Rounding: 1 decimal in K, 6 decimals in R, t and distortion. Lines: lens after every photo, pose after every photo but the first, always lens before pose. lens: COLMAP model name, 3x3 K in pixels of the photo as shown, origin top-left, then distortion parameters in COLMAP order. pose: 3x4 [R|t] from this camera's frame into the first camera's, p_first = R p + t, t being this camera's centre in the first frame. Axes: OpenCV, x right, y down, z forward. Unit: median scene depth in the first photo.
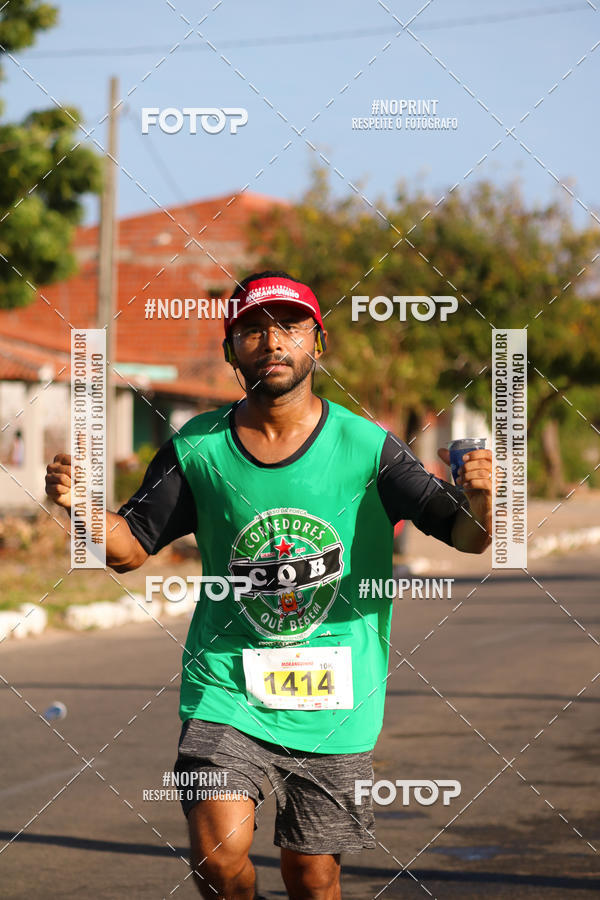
lens RADIAL K [[5122.7, 0, 300.6], [0, 5122.7, 381.0], [0, 0, 1]] dist [-0.088784, 19.461353]
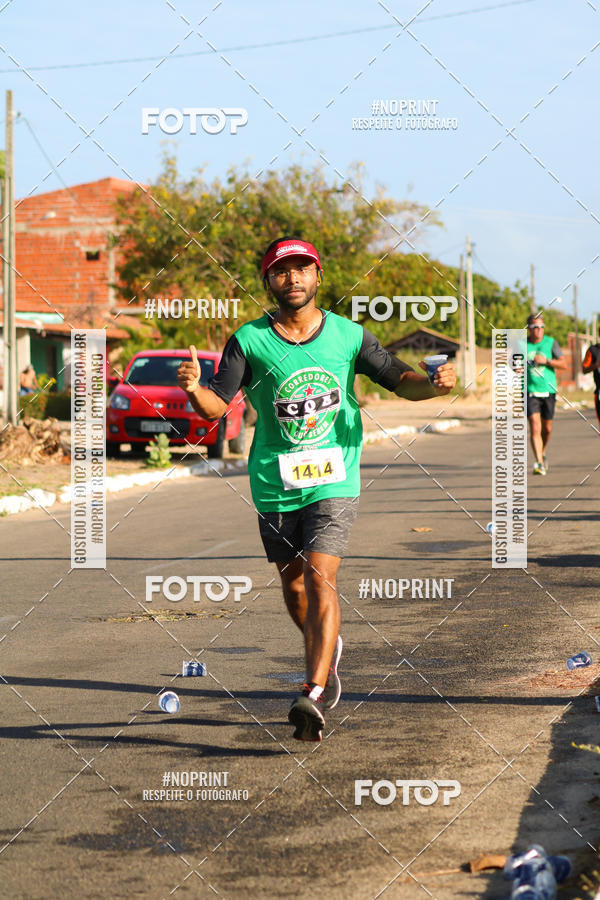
lens RADIAL K [[4891.8, 0, 298.9], [0, 4891.8, 536.4], [0, 0, 1]] dist [0.409976, 1.163775]
pose [[0.997708, -0.026399, 0.062298, -0.044084], [0.023893, 0.998888, 0.040638, 0.004920], [-0.063301, -0.039056, 0.997230, -0.257124]]
